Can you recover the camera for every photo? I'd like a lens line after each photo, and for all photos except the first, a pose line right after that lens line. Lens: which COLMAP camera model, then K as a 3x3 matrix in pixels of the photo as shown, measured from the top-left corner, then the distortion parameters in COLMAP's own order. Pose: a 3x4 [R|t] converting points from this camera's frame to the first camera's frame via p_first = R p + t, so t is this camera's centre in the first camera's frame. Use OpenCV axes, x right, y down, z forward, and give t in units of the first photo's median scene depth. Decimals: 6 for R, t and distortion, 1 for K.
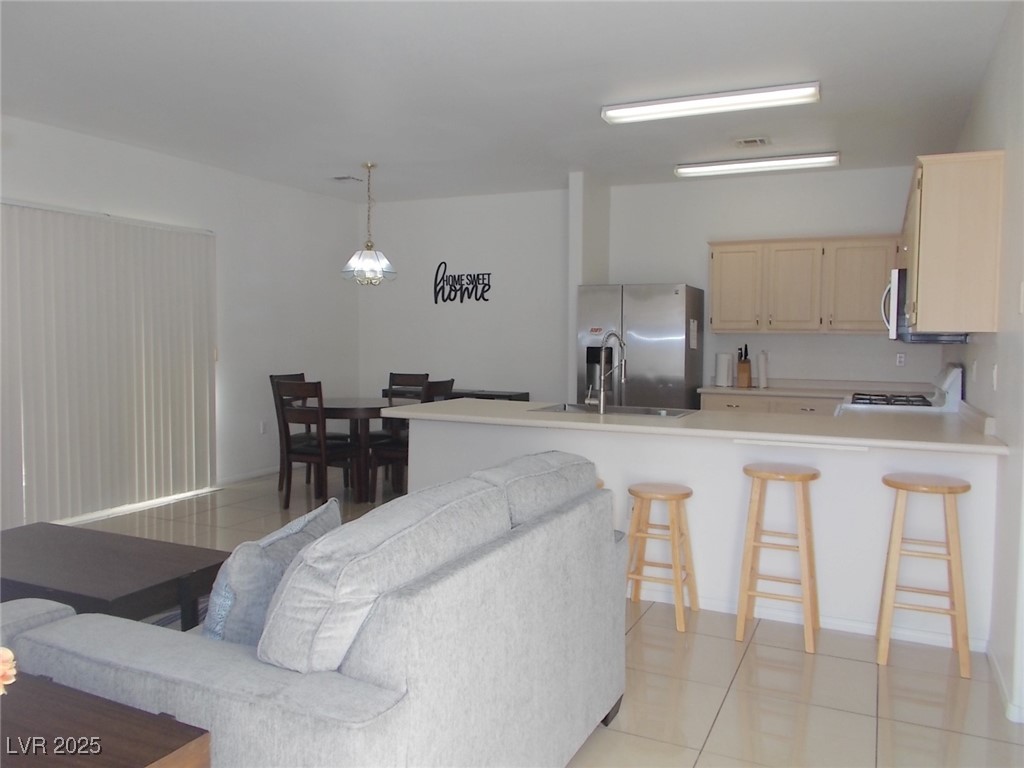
lens RADIAL K [[796.8, 0, 512.0], [0, 796.8, 384.0], [0, 0, 1]] dist [0.009202, 0.007577]
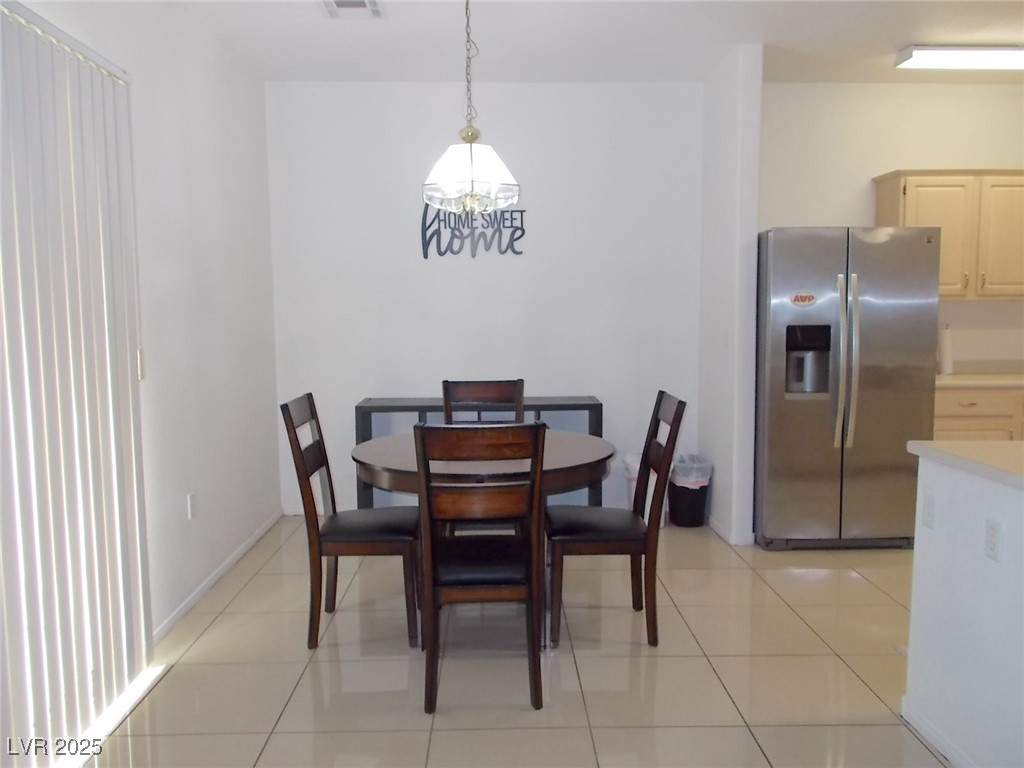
lens RADIAL K [[796.8, 0, 512.0], [0, 796.8, 384.0], [0, 0, 1]] dist [0.009202, 0.007577]
pose [[0.898845, -0.058132, 0.434394, -0.310736], [0.041112, 0.997978, 0.048484, -0.033066], [-0.436334, -0.025721, 0.899417, 0.431758]]
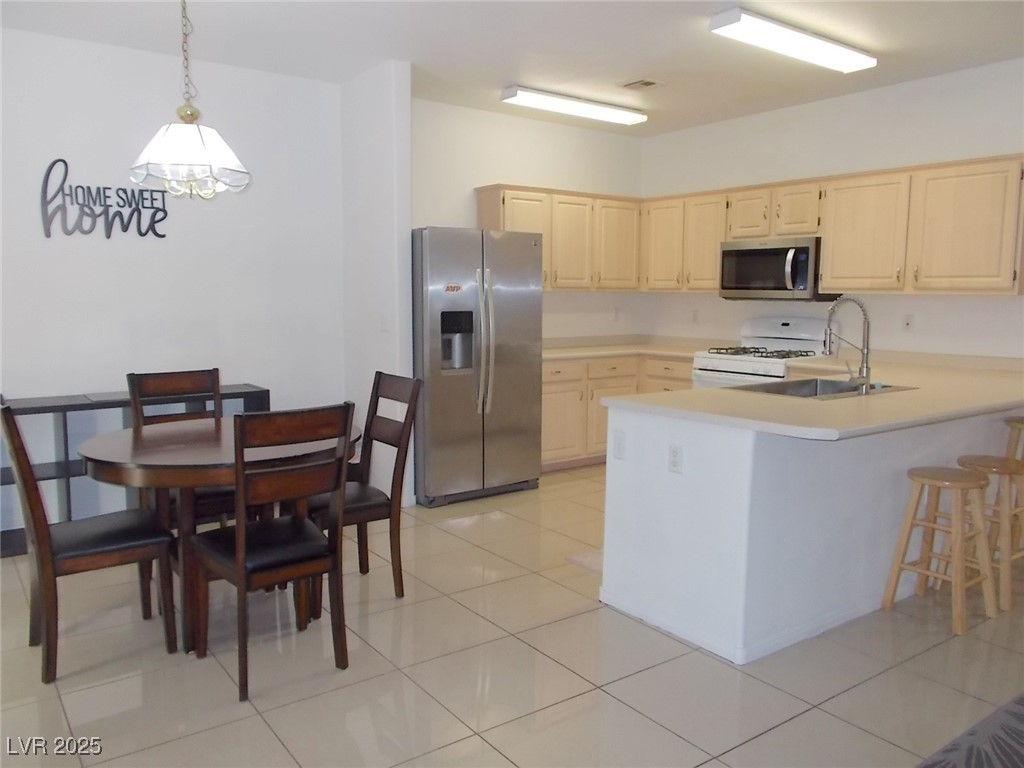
lens RADIAL K [[792.5, 0, 512.0], [0, 792.5, 384.0], [0, 0, 1]] dist [-0.001064, 0.002468]
pose [[0.486276, -0.109128, 0.866964, -0.420267], [0.053366, 0.994028, 0.095190, -0.038284], [-0.872174, -0.000022, 0.489196, 0.482171]]
